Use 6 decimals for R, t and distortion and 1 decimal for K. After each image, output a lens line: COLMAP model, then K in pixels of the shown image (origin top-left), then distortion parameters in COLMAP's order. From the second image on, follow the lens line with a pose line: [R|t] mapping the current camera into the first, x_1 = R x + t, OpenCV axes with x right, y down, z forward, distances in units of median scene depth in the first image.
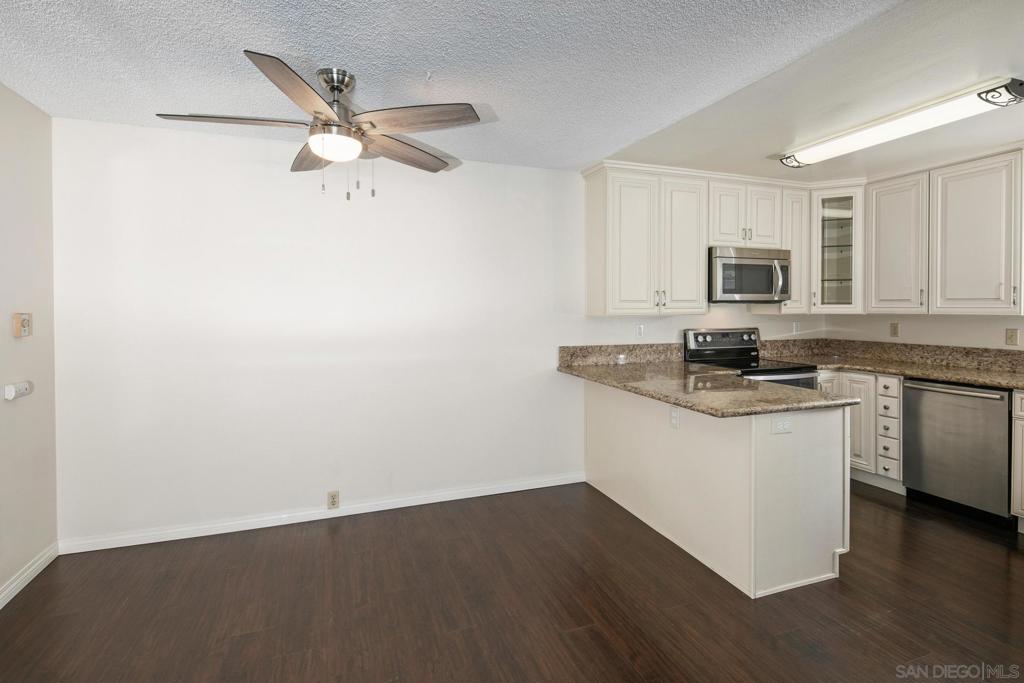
lens RADIAL K [[498.5, 0, 504.4], [0, 498.5, 312.3], [0, 0, 1]] dist [0.005177, -0.004304]
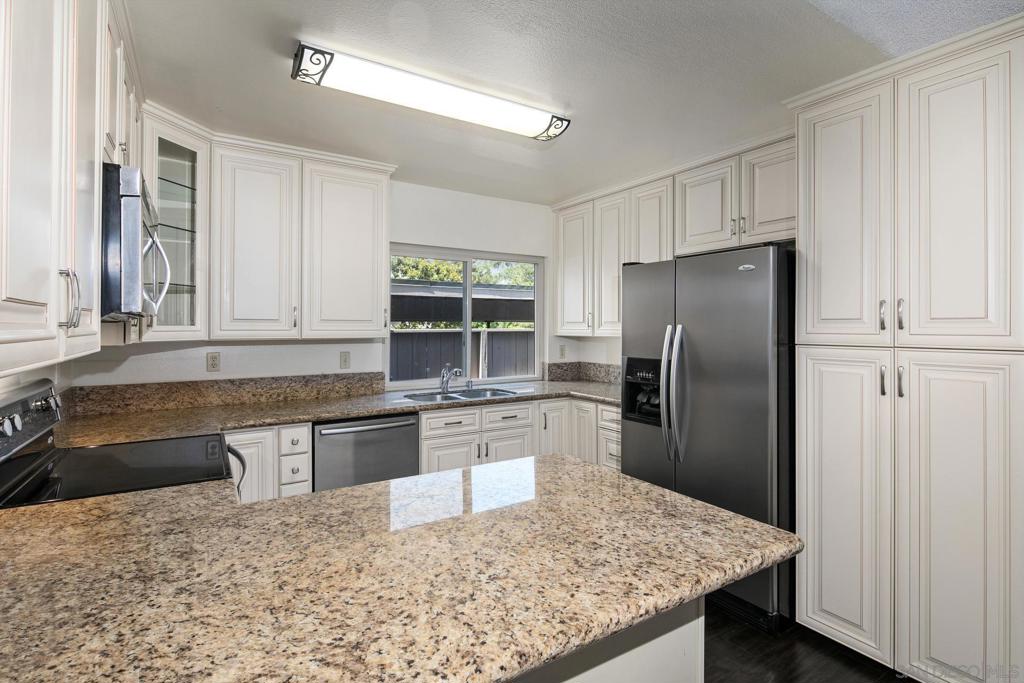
lens RADIAL K [[498.5, 0, 498.3], [0, 498.5, 321.2], [0, 0, 1]] dist [0.005177, -0.004304]
pose [[-0.218206, 0.014724, 0.975792, 0.004190], [0.010427, 0.999864, -0.012755, -0.009169], [-0.975847, 0.007391, -0.218330, 0.794008]]
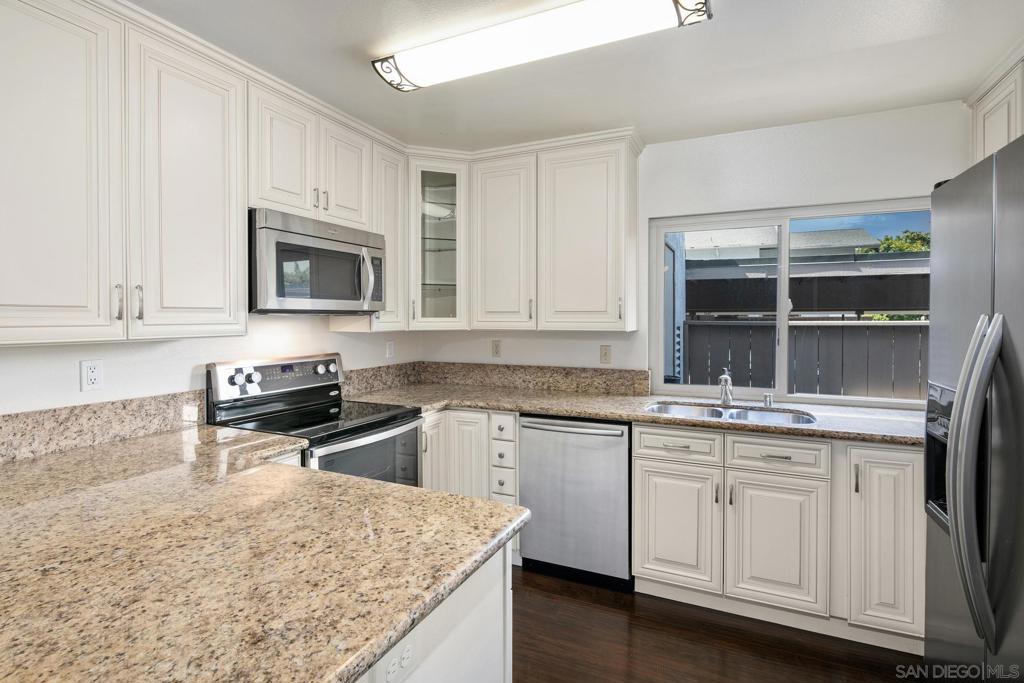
lens RADIAL K [[498.5, 0, 511.7], [0, 498.5, 325.3], [0, 0, 1]] dist [0.005177, -0.004304]
pose [[0.701405, -0.008106, 0.712716, 0.222627], [0.006230, 0.999967, 0.005242, -0.007388], [-0.712735, 0.000763, 0.701433, 0.422619]]
